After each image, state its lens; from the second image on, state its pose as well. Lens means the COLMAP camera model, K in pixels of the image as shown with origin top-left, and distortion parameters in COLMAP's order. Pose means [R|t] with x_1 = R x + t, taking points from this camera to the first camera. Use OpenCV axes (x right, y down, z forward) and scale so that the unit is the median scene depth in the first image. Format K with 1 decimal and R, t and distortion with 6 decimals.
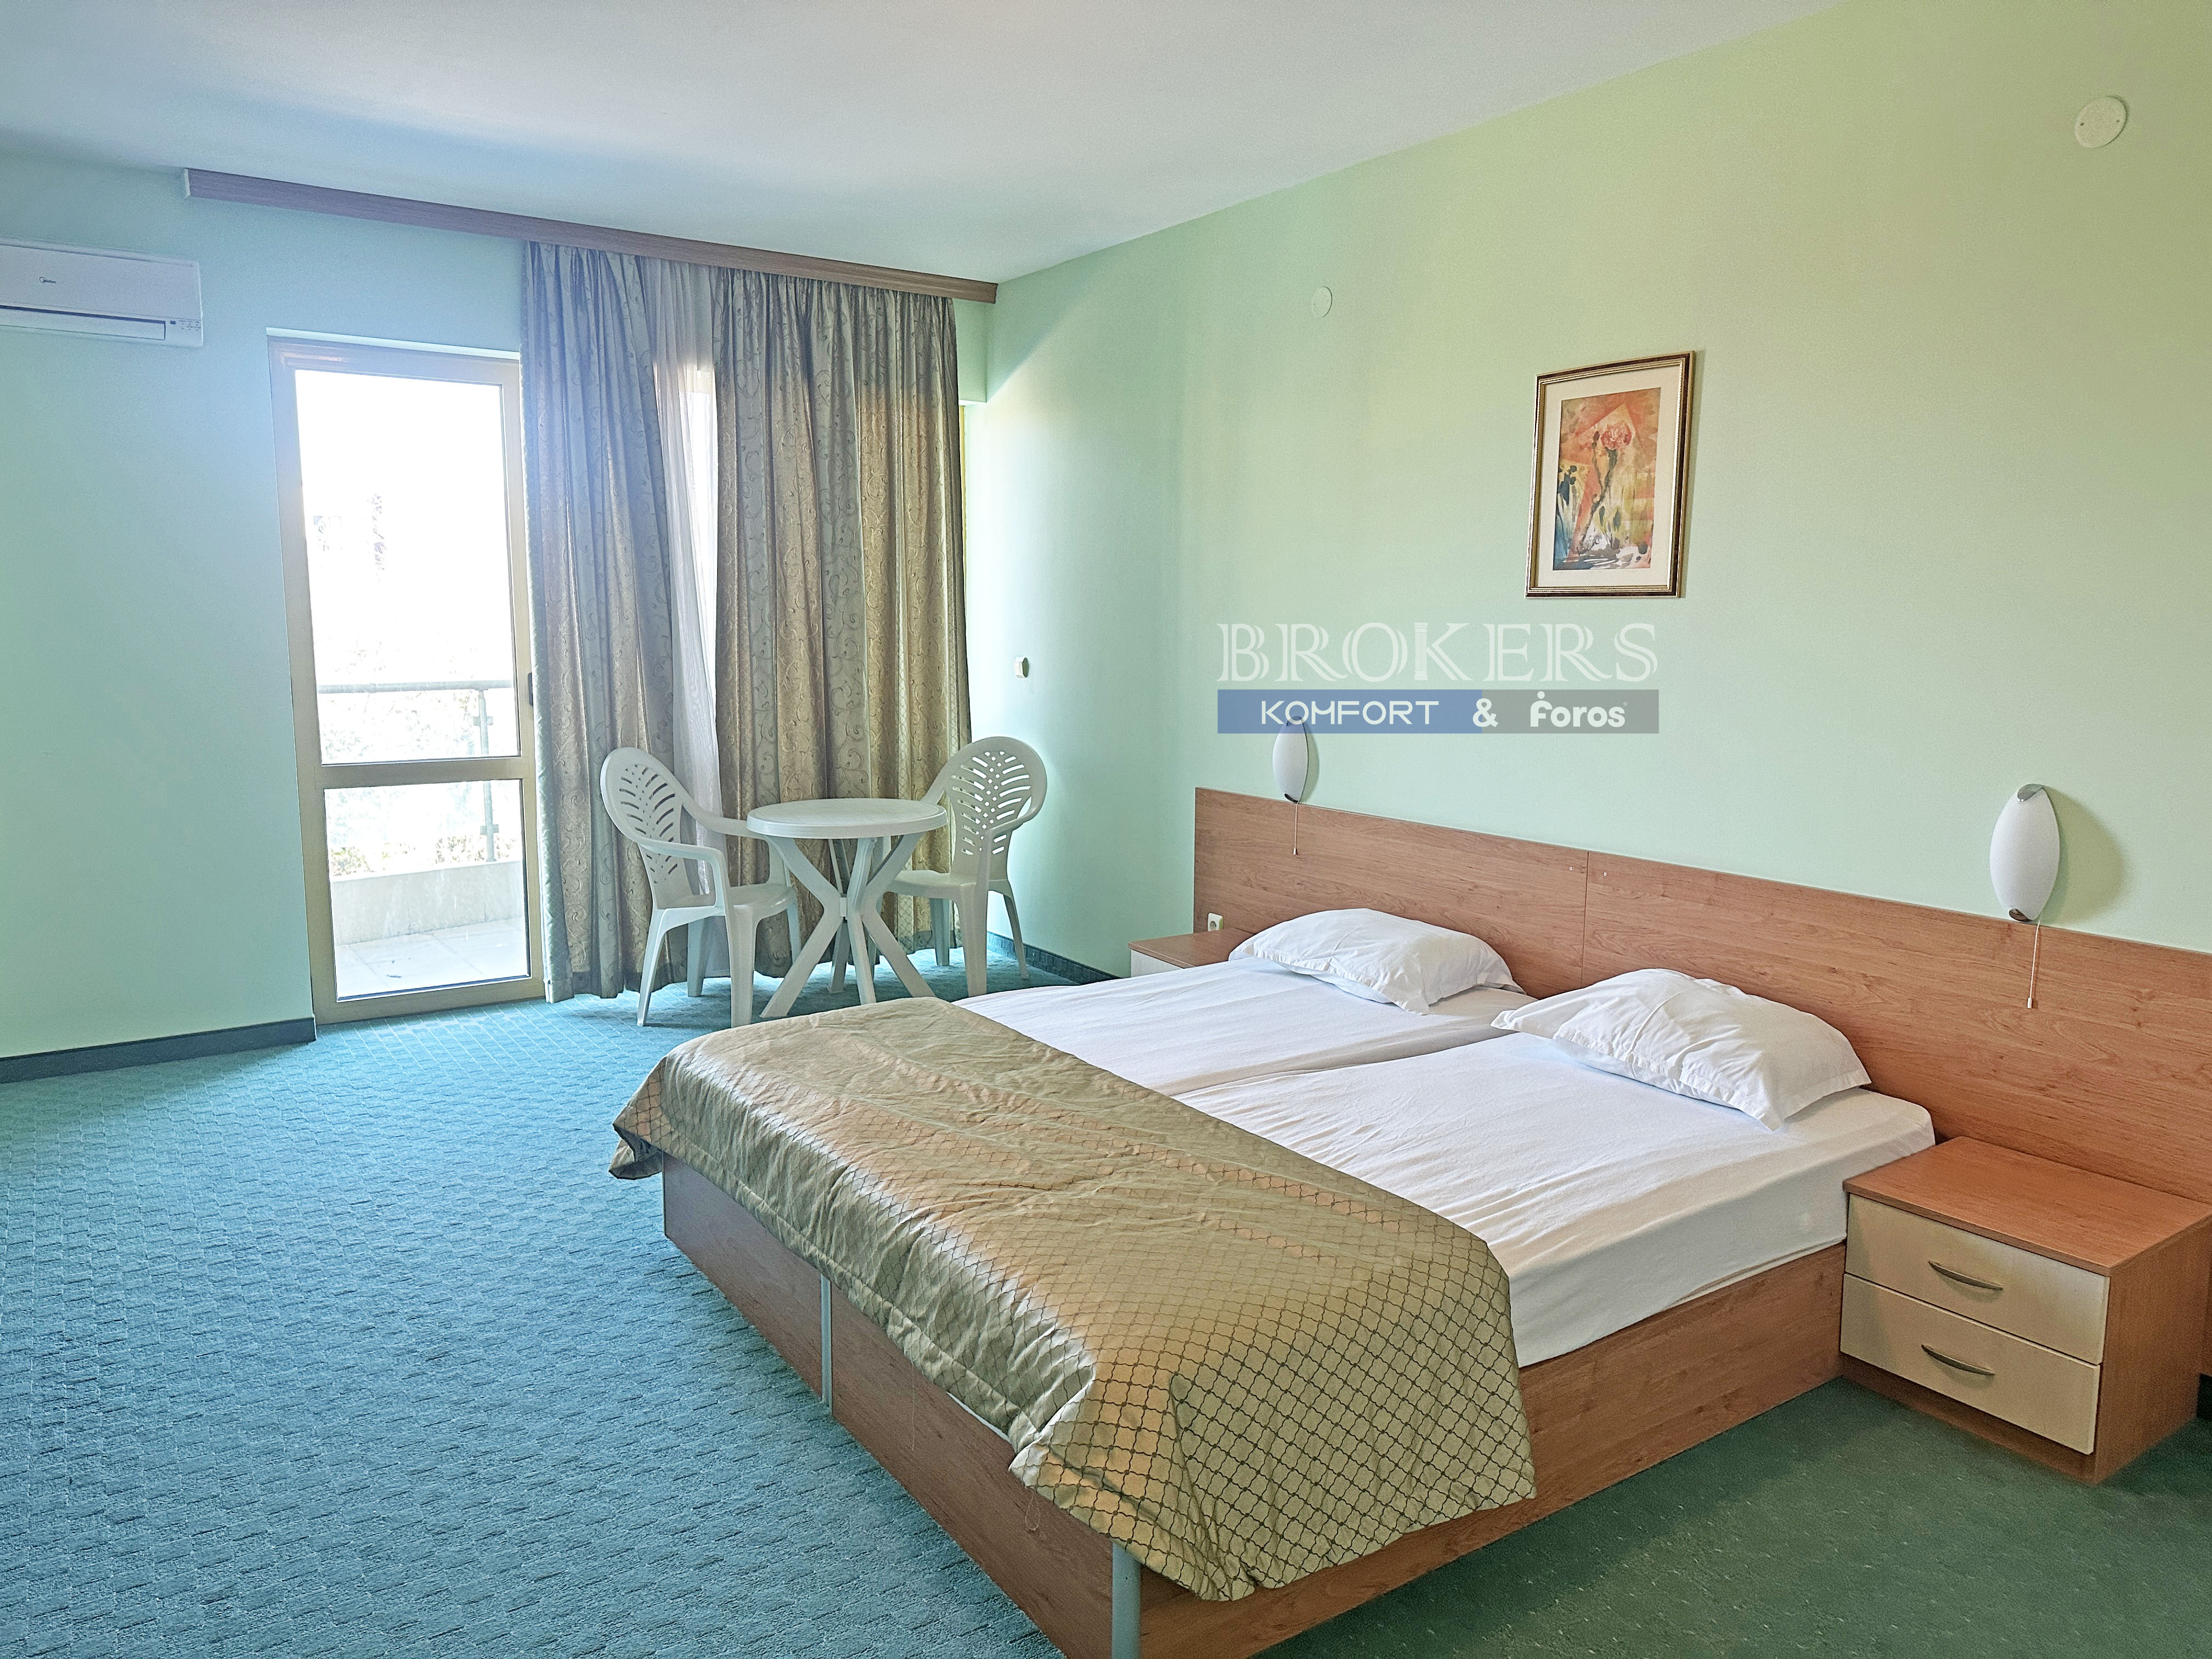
lens RADIAL K [[1533.1, 0, 1106.0], [0, 1533.1, 829.5], [0, 0, 1]] dist [0.085078, -0.074151]
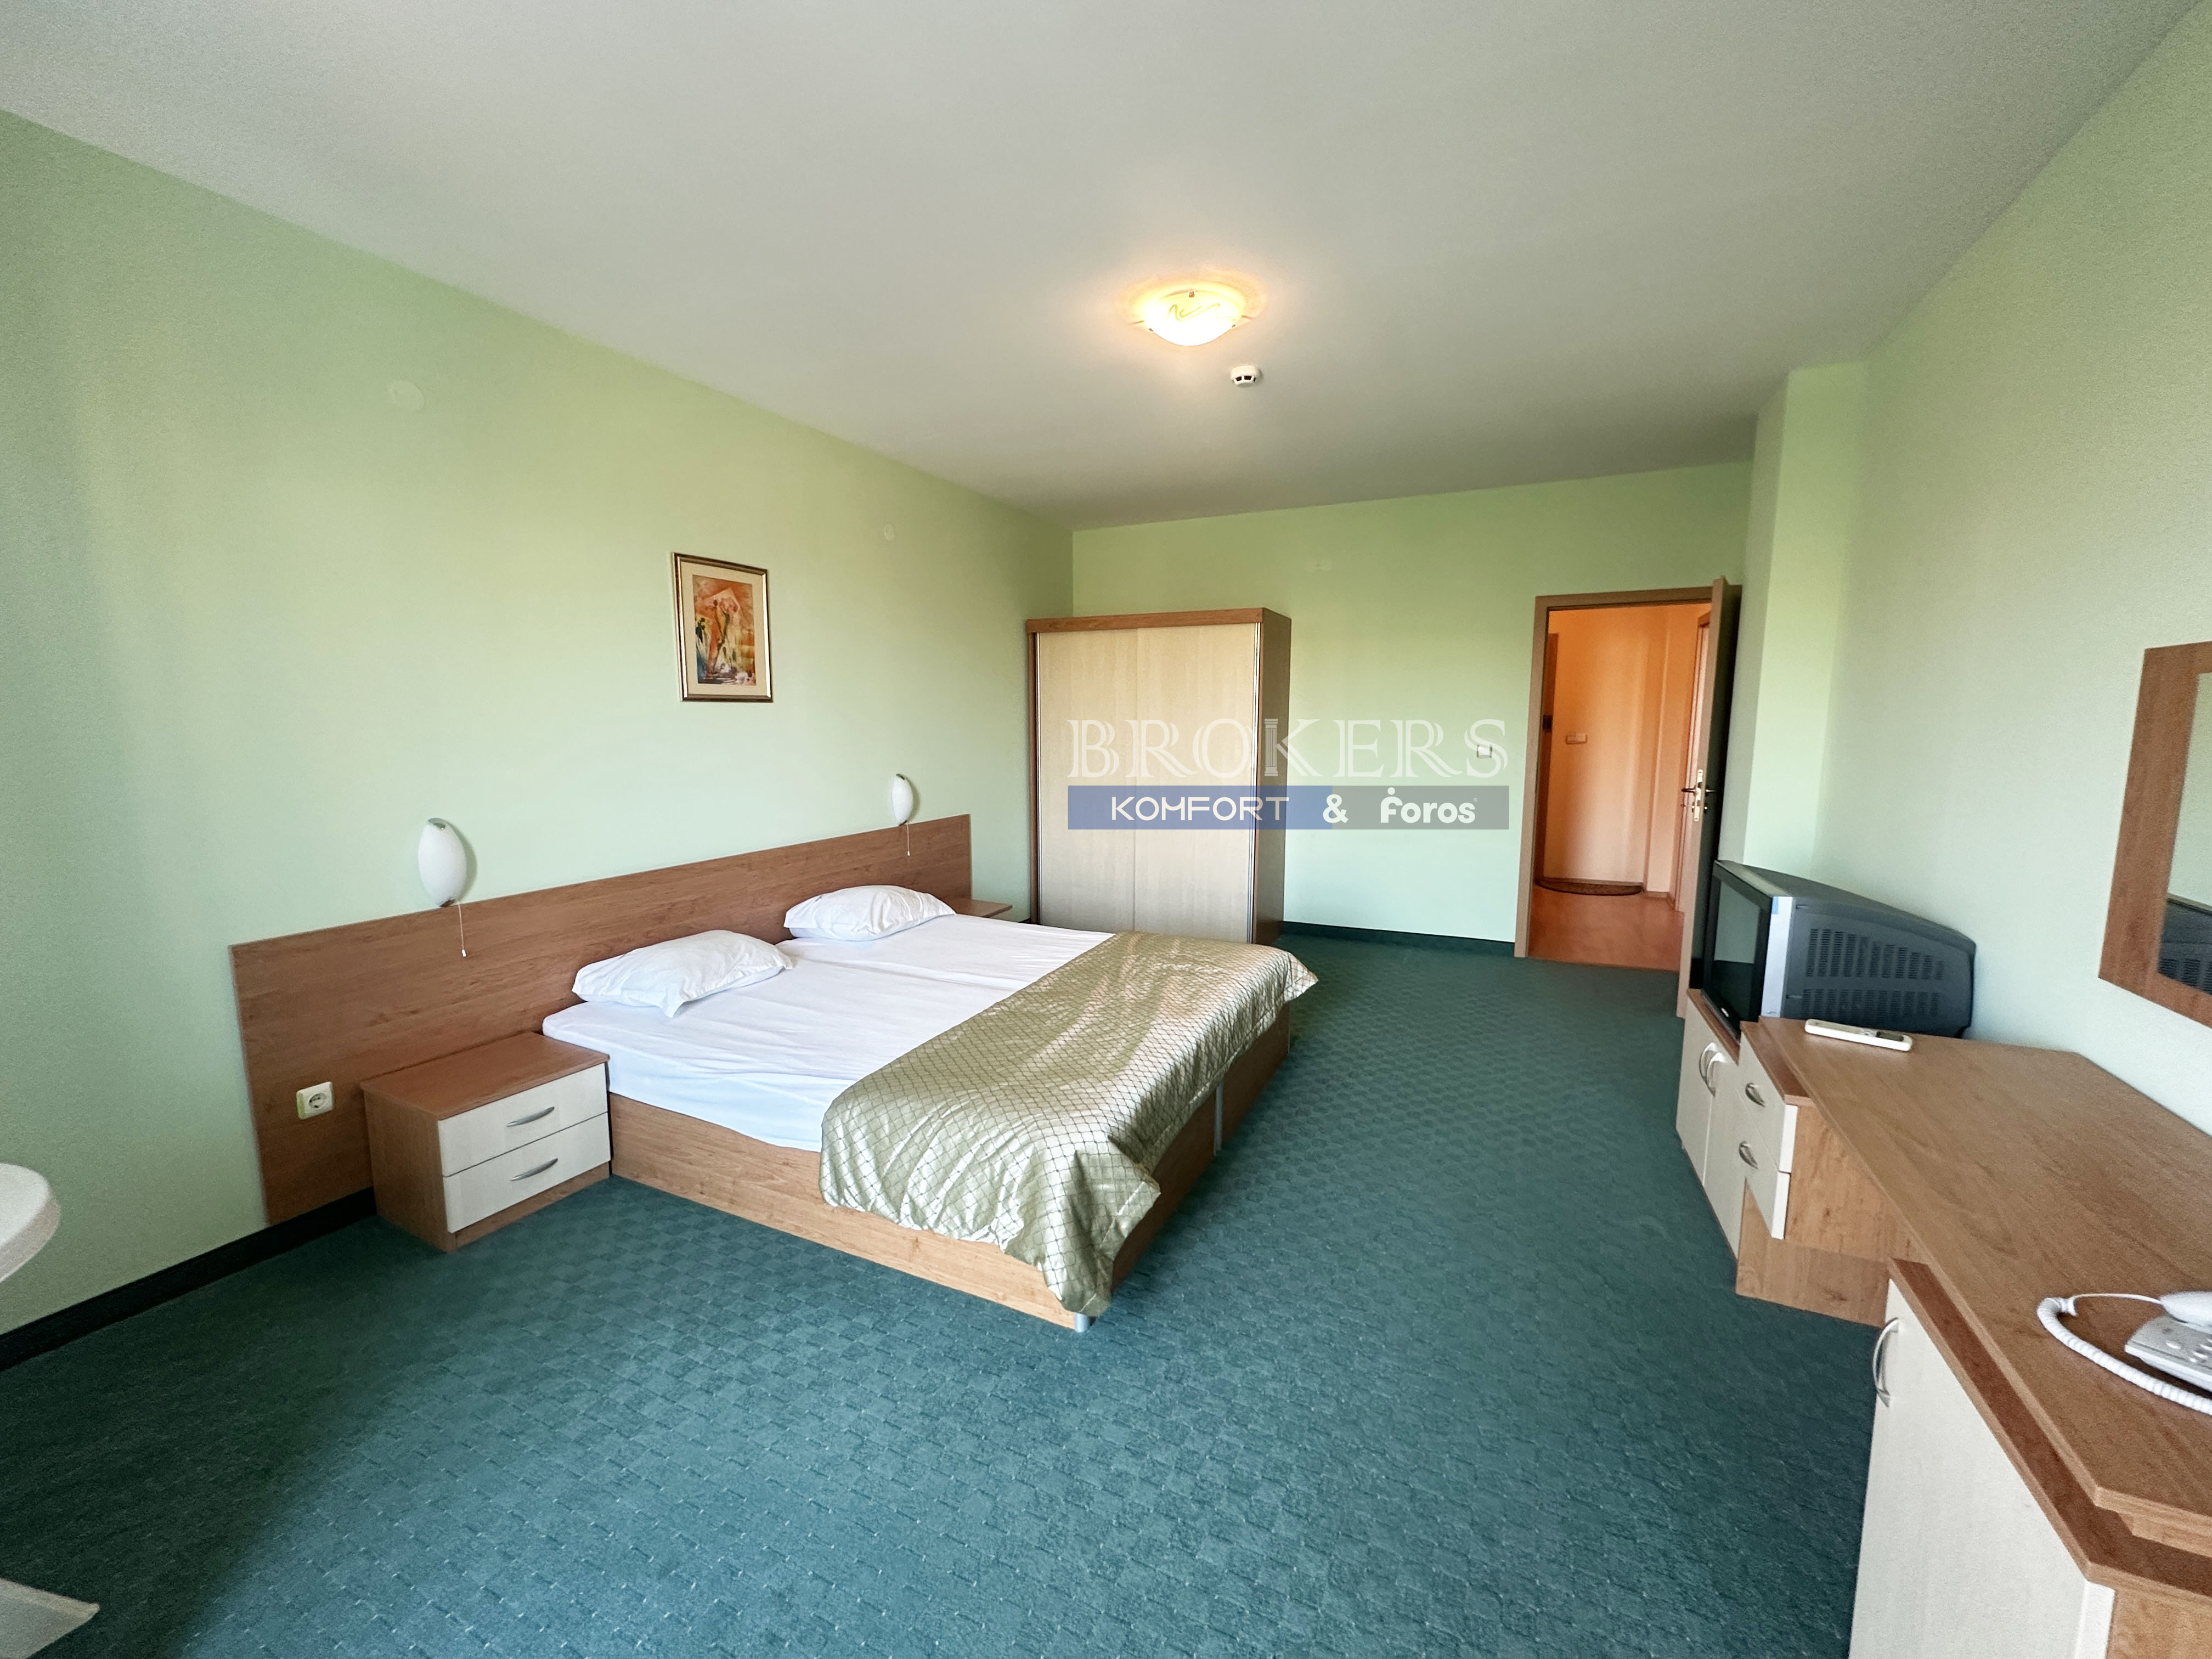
lens RADIAL K [[882.2, 0, 1101.0], [0, 882.2, 829.1], [0, 0, 1]] dist [-0.002652, 0.000121]
pose [[-0.503427, -0.115443, 0.856291, -0.707397], [0.127226, 0.970328, 0.205616, -0.161831], [-0.854619, 0.212455, -0.473802, 1.142875]]
